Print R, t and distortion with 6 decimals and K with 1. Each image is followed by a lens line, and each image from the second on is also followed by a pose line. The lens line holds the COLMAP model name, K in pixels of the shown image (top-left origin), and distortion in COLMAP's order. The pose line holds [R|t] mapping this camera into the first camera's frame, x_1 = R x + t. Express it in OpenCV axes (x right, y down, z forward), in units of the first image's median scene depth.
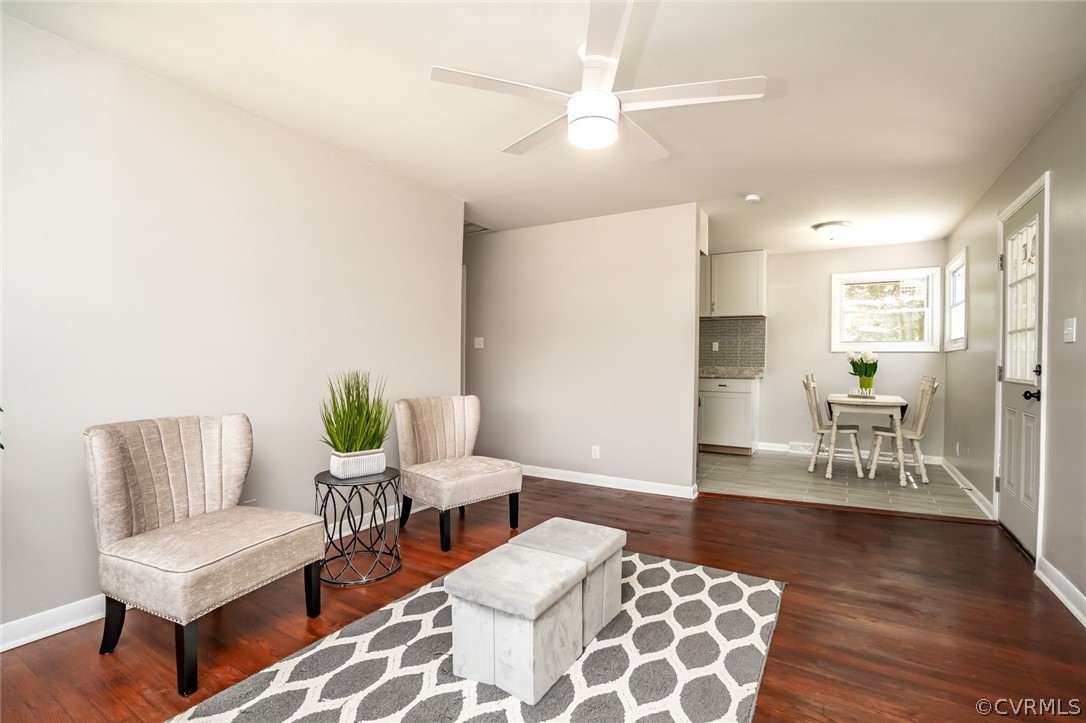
lens RADIAL K [[530.8, 0, 543.0], [0, 530.8, 361.5], [0, 0, 1]] dist [-0.002139, -0.000145]
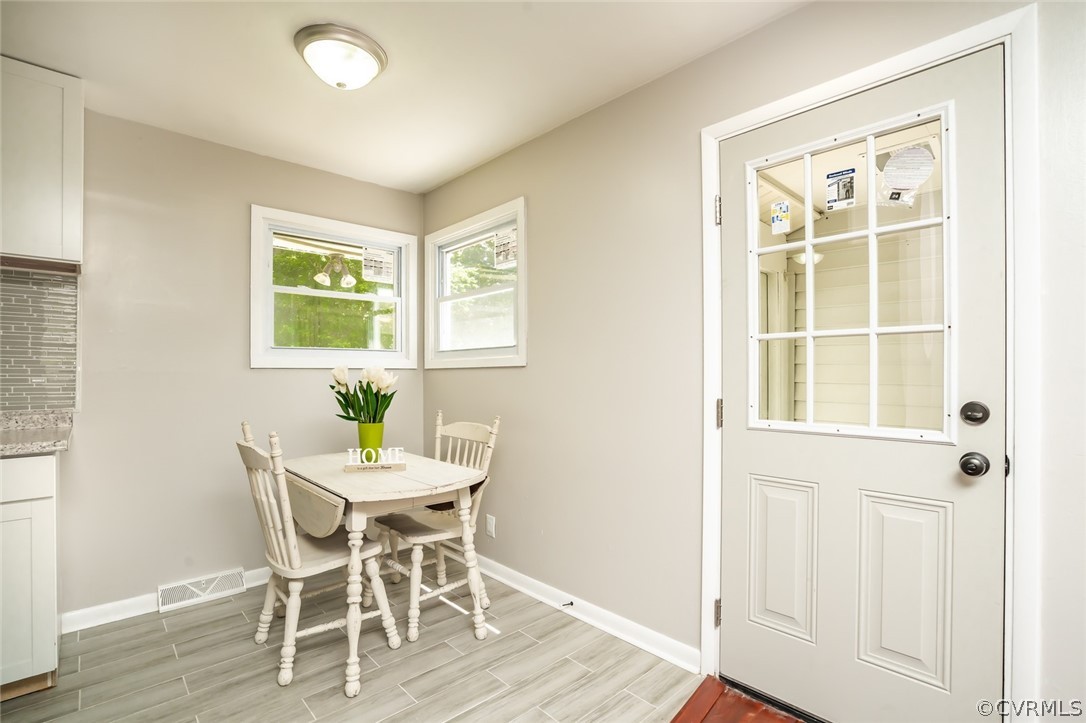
lens RADIAL K [[530.8, 0, 543.0], [0, 530.8, 361.5], [0, 0, 1]] dist [-0.002139, -0.000145]
pose [[0.296432, -0.001417, 0.955053, 0.184556], [0.006369, 0.999980, -0.000493, -0.025502], [-0.955033, 0.006229, 0.296435, 0.689261]]
